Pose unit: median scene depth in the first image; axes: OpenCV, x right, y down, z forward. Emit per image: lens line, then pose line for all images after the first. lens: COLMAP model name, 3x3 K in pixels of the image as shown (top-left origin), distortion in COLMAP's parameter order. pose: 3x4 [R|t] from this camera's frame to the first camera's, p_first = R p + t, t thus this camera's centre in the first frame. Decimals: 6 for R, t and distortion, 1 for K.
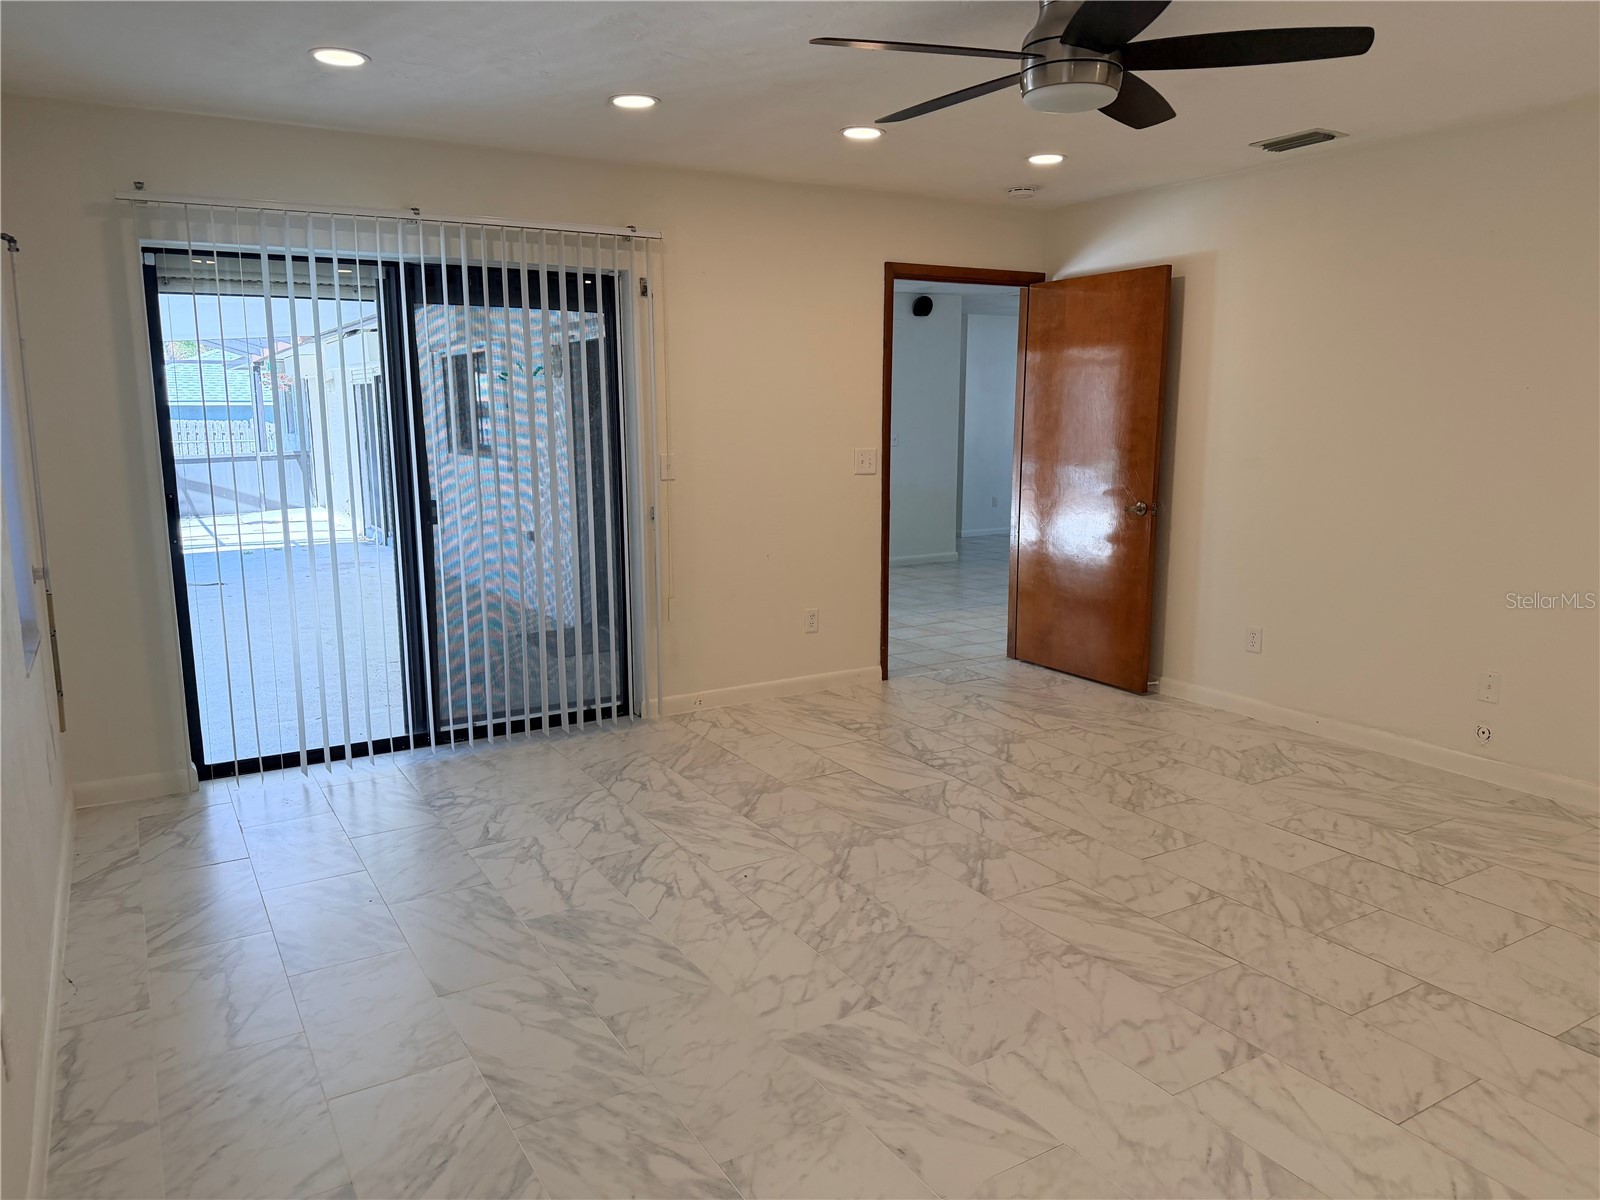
lens RADIAL K [[1134.7, 0, 803.4], [0, 1134.7, 593.7], [0, 0, 1]] dist [0.045623, -0.046120]
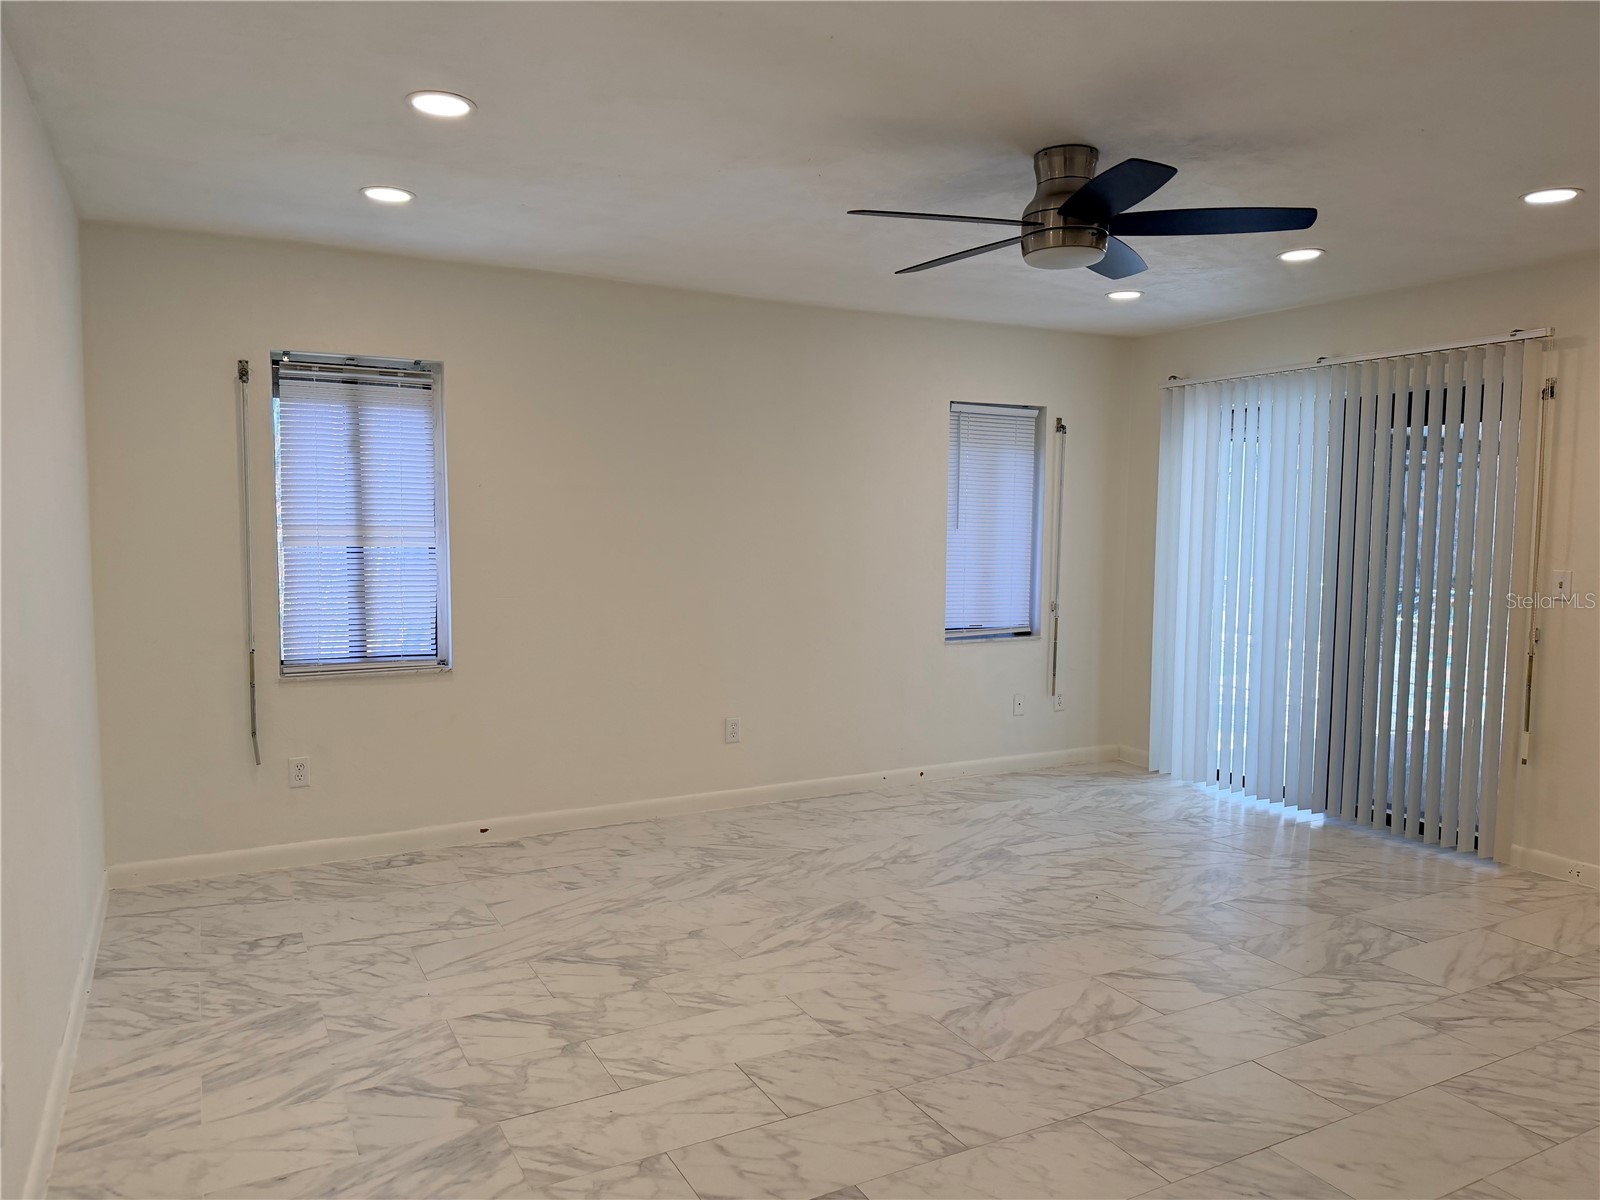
lens RADIAL K [[1134.7, 0, 802.2], [0, 1134.7, 601.5], [0, 0, 1]] dist [0.045623, -0.046120]
pose [[-0.064386, 0.072853, -0.995262, 1.242533], [-0.176464, 0.980784, 0.083209, -0.113531], [0.982199, 0.180985, -0.050292, 0.745757]]
